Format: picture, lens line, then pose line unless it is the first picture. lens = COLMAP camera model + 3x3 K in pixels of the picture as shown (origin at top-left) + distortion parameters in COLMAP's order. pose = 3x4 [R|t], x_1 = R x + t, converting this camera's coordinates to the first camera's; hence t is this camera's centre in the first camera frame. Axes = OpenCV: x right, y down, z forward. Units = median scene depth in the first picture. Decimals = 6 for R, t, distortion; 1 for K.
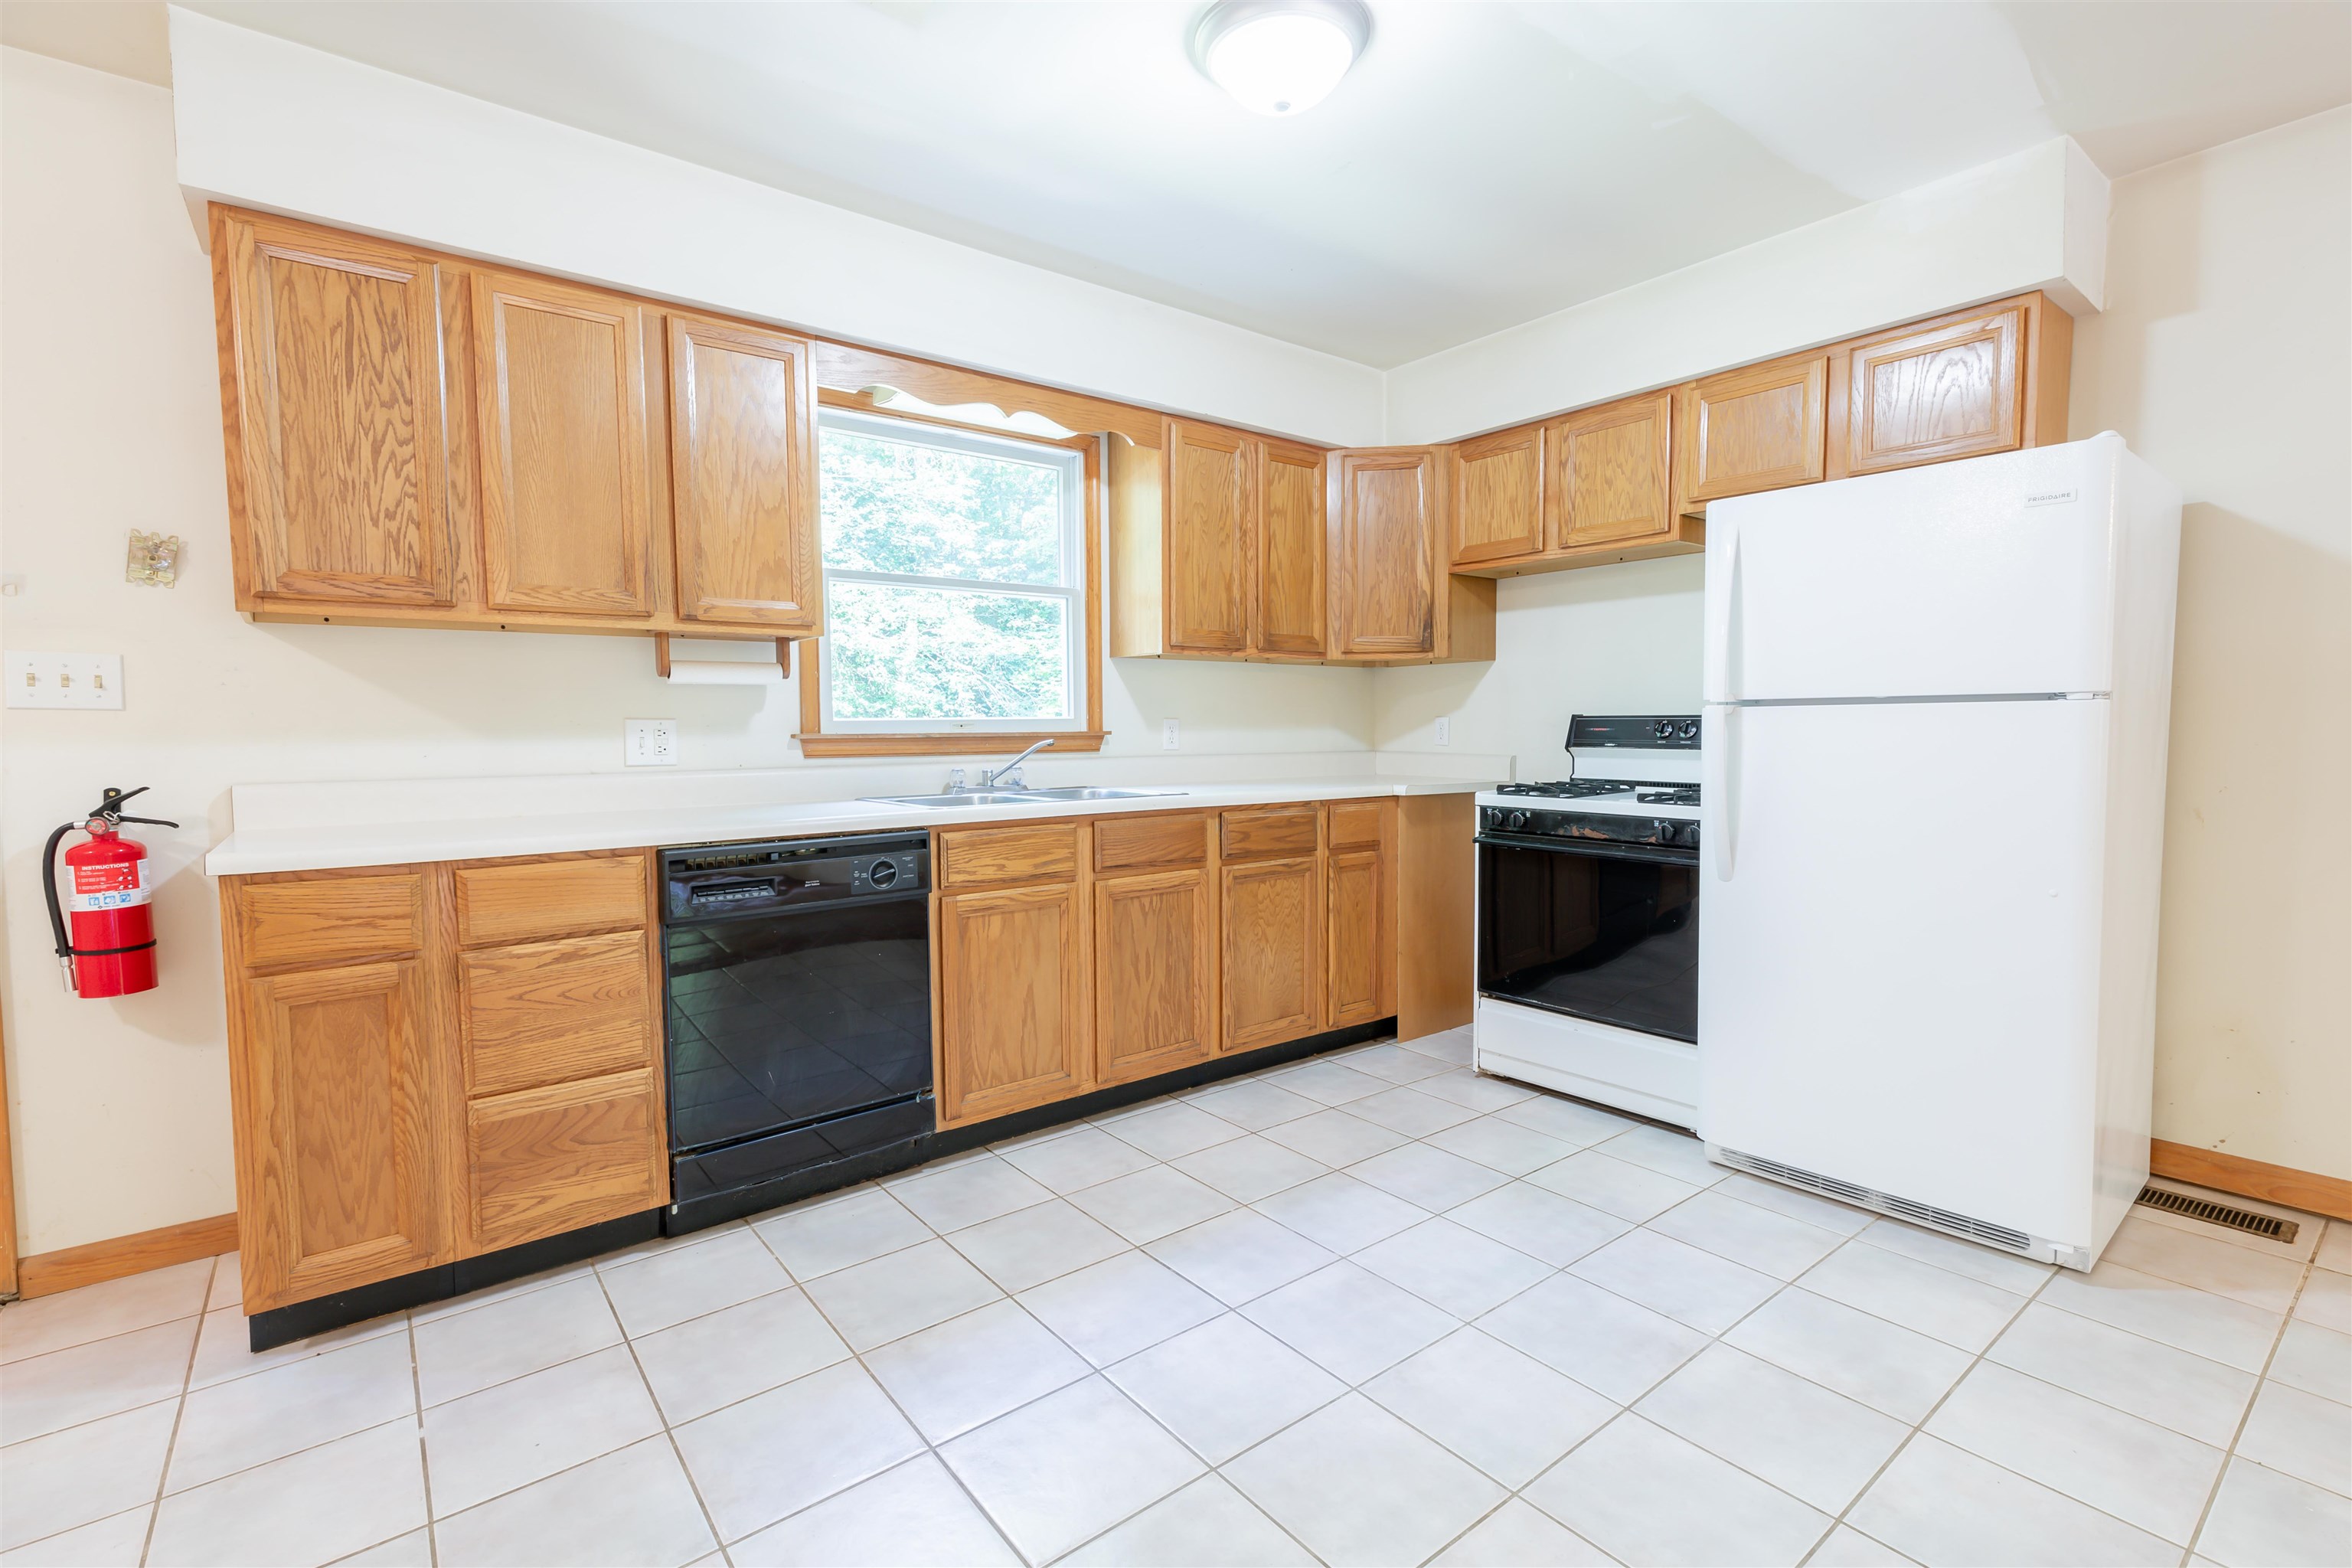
lens RADIAL K [[1060.5, 0, 1172.6], [0, 1060.5, 785.0], [0, 0, 1]] dist [0.006203, -0.000096]
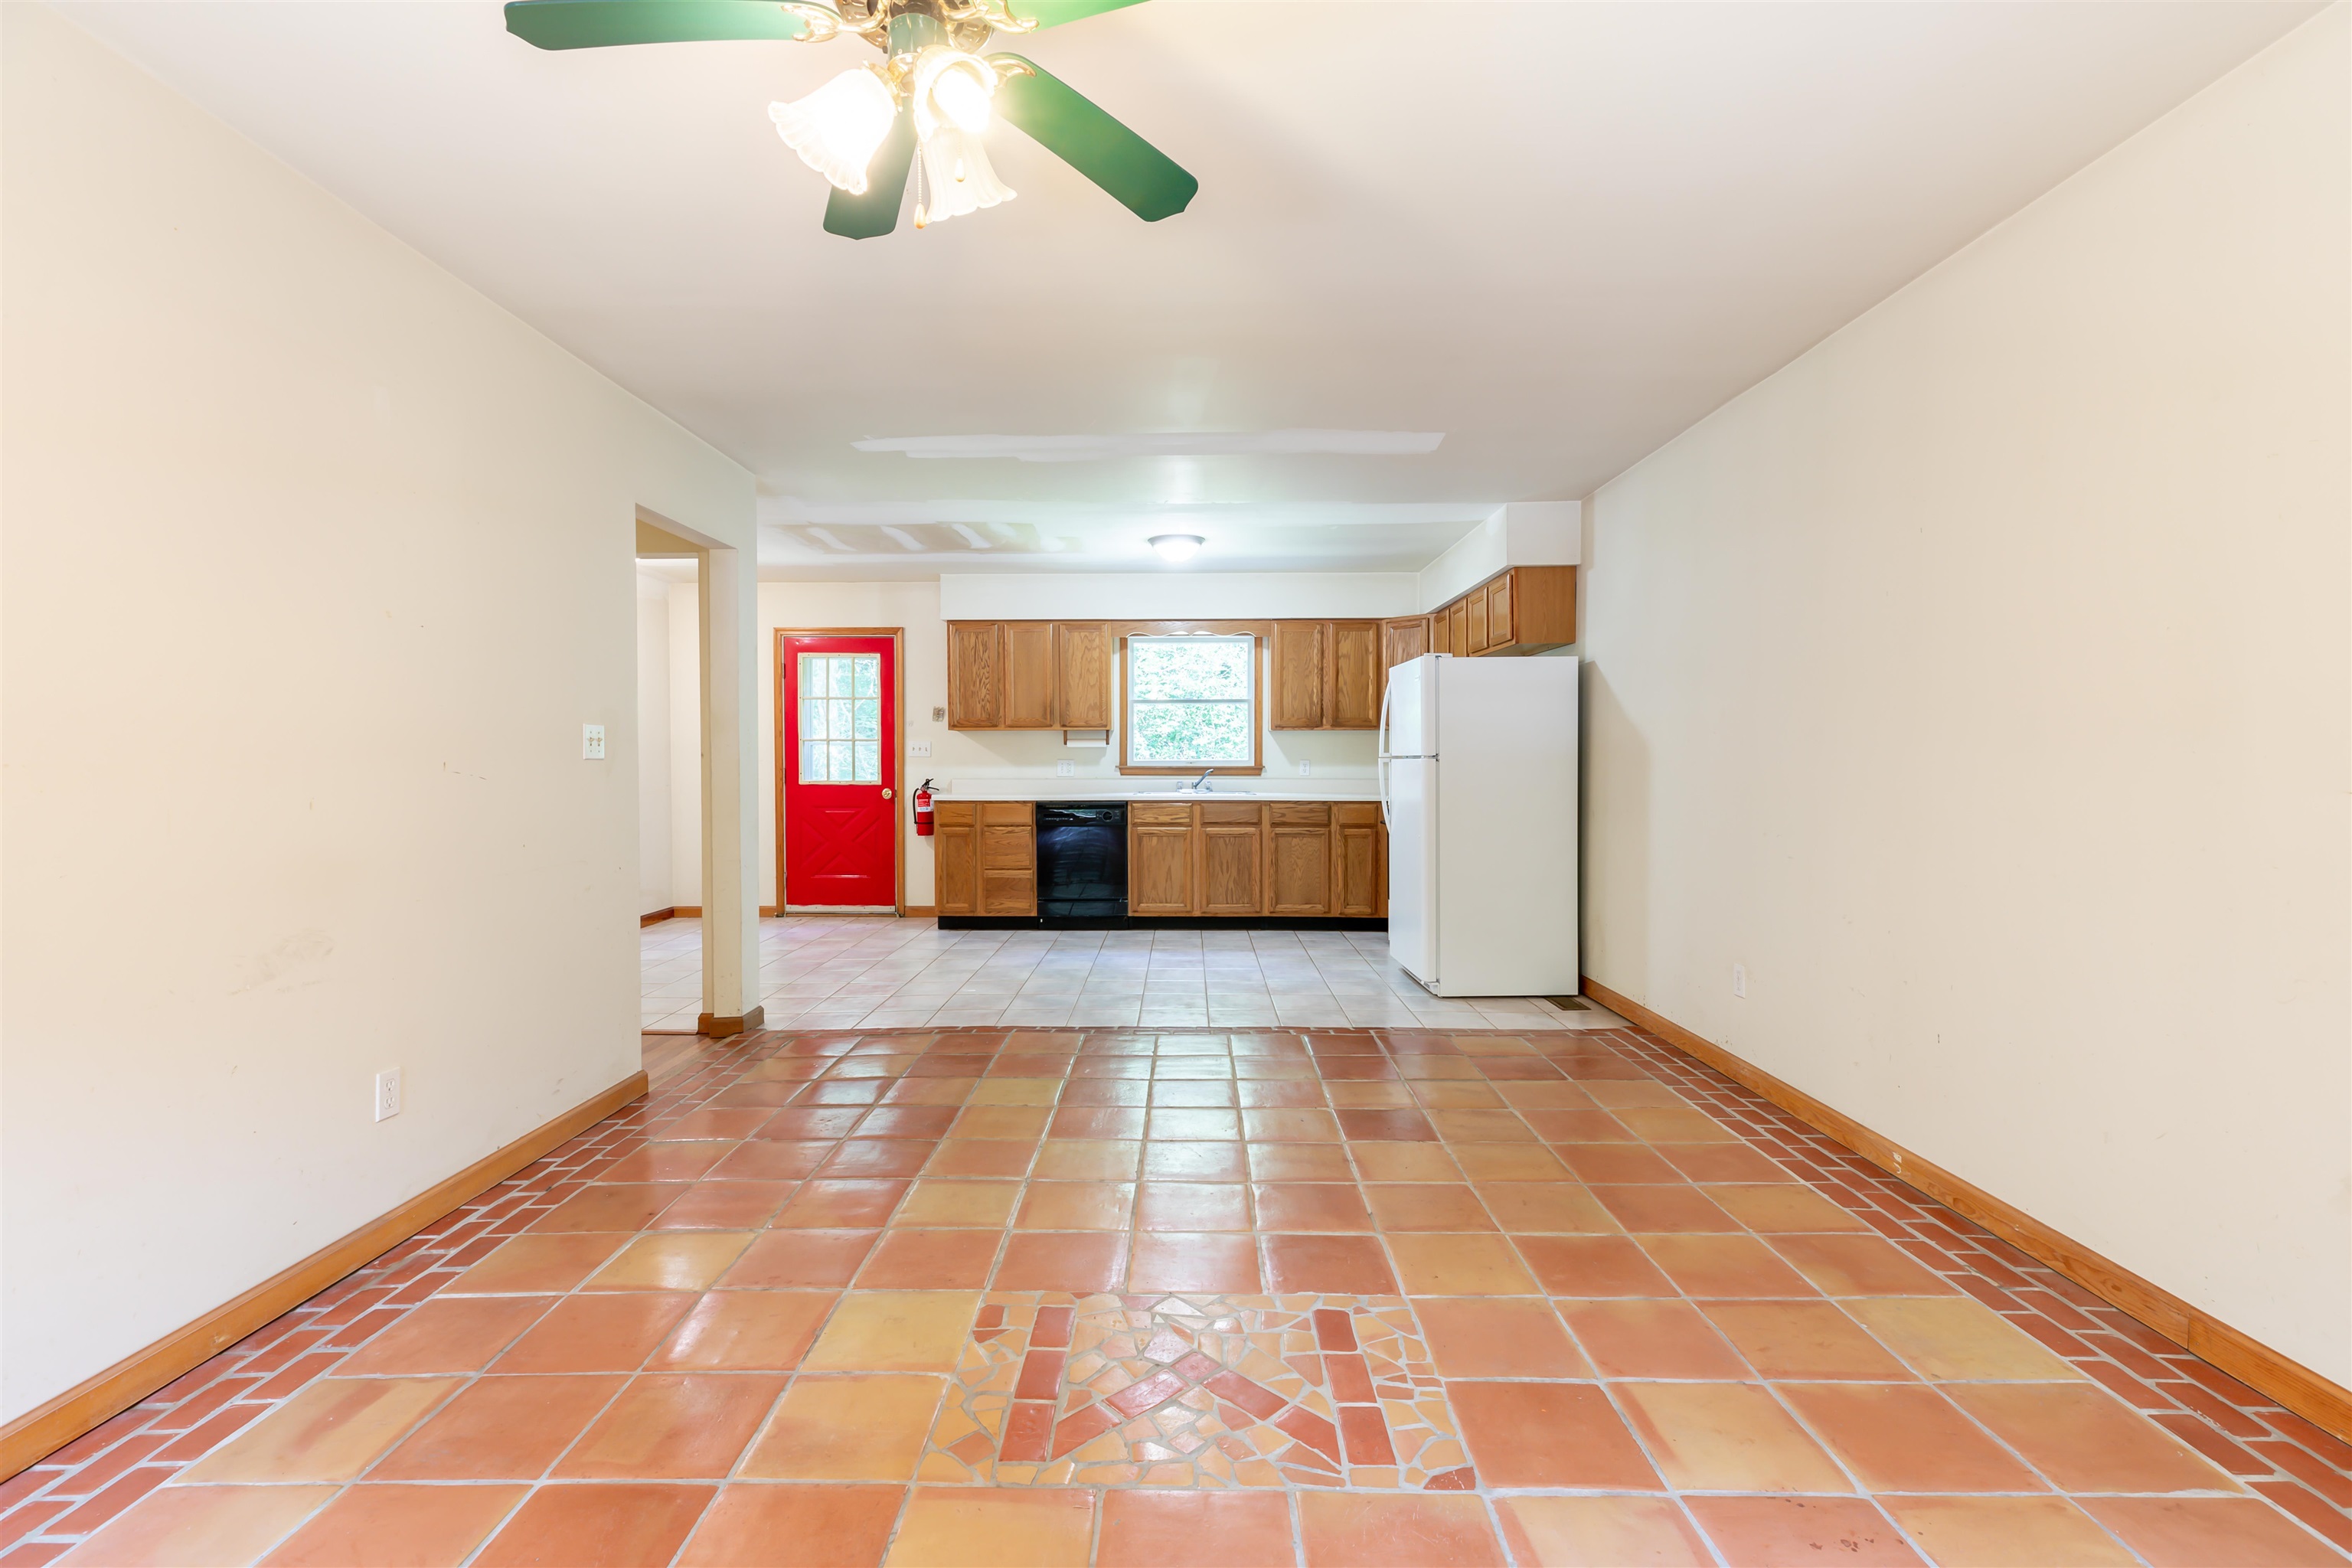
lens RADIAL K [[1060.5, 0, 1172.6], [0, 1060.5, 785.0], [0, 0, 1]] dist [0.006203, -0.000096]
pose [[0.779325, 0.023659, -0.626173, 1.456003], [-0.041617, 0.999035, -0.014049, 0.030806], [0.625236, 0.037008, 0.779558, -0.976022]]
